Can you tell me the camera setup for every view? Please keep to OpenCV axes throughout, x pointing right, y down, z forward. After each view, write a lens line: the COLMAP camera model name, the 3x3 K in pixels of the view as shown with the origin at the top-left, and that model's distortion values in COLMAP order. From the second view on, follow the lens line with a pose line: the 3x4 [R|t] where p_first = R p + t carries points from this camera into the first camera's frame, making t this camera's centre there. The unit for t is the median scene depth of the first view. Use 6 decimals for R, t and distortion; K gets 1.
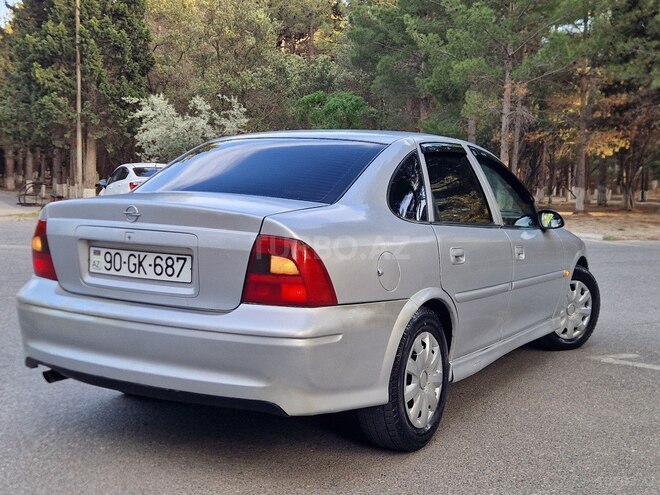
lens RADIAL K [[895.0, 0, 330.0], [0, 895.0, 247.5], [0, 0, 1]] dist [0.106895, -0.032239]
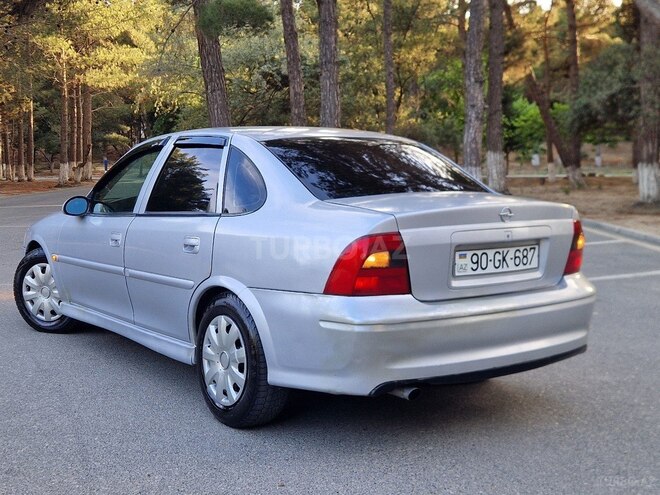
lens RADIAL K [[895.8, 0, 321.3], [0, 895.8, 237.2], [0, 0, 1]] dist [0.109825, -0.035499]
pose [[0.349962, -0.103028, 0.931081, -1.027993], [0.084302, 0.993364, 0.078233, -0.089204], [-0.932963, 0.051114, 0.356326, 0.628089]]
